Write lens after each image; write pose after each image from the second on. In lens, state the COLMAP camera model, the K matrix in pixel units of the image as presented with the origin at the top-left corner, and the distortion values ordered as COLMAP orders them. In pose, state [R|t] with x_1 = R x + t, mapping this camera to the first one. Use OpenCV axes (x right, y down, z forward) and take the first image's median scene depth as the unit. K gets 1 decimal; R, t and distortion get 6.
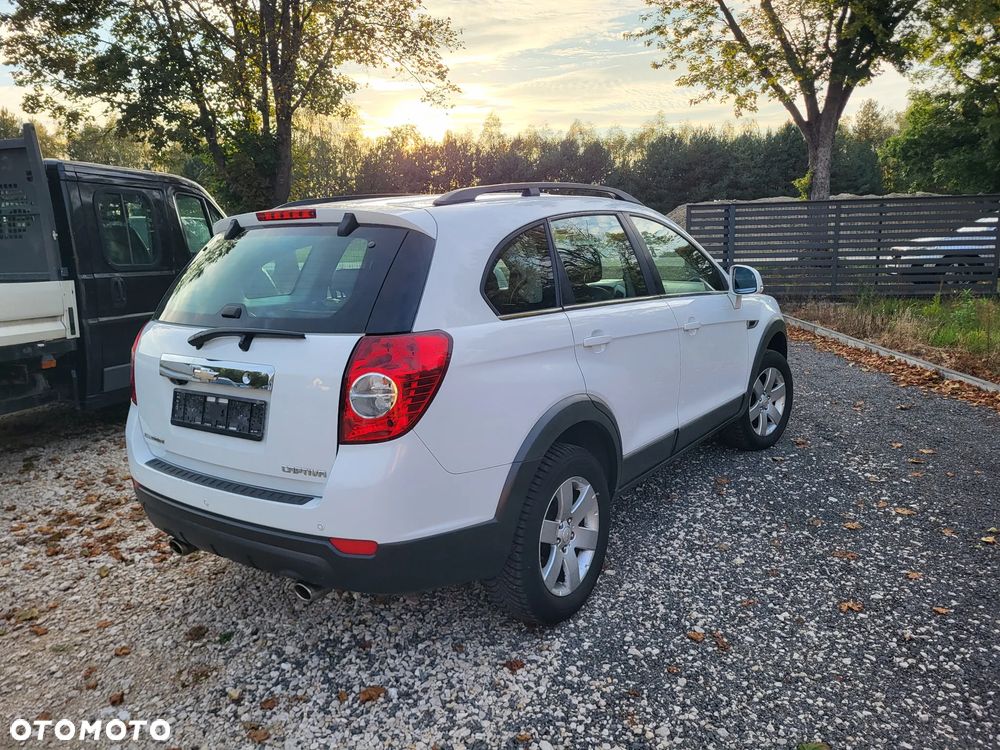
lens RADIAL K [[753.0, 0, 495.8], [0, 753.0, 374.2], [0, 0, 1]] dist [0.053265, -0.042733]
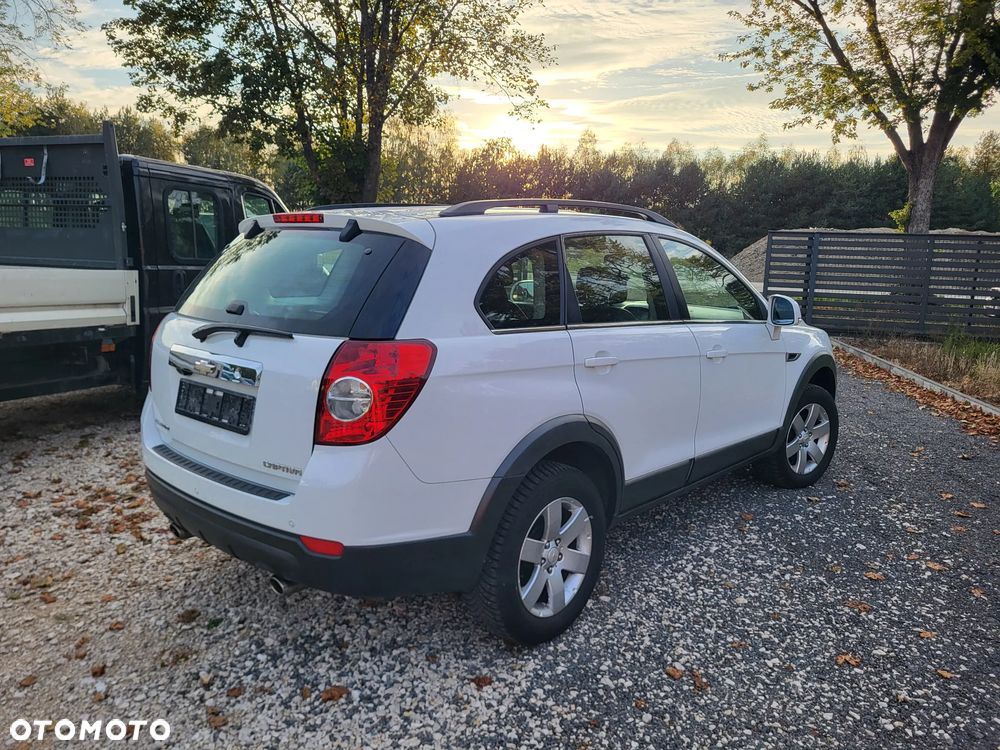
lens RADIAL K [[755.6, 0, 501.6], [0, 755.6, 375.6], [0, 0, 1]] dist [0.049559, -0.042637]
pose [[0.992466, 0.072878, -0.098485, 0.099558], [-0.074475, 0.997143, -0.012632, -0.003630], [0.097283, 0.019872, 0.995058, 0.004014]]
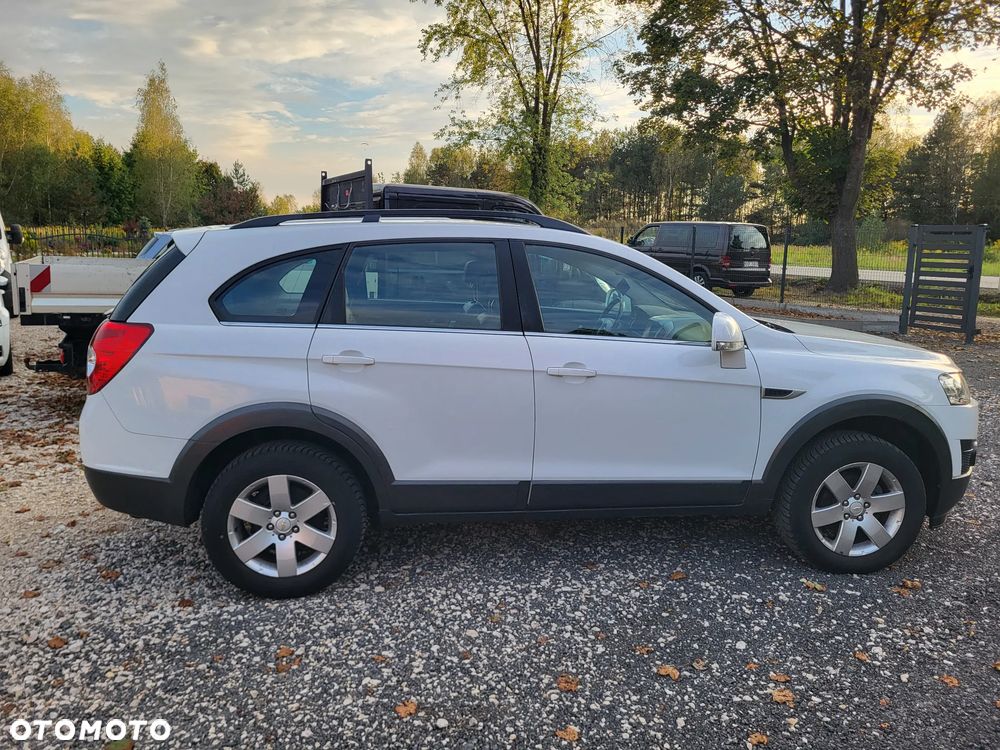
lens RADIAL K [[755.2, 0, 503.3], [0, 755.2, 370.0], [0, 0, 1]] dist [0.045345, -0.035963]
pose [[0.667856, 0.164683, -0.725843, 1.013123], [-0.170960, 0.983082, 0.065745, -0.132855], [0.724390, 0.080182, 0.684711, 0.418151]]
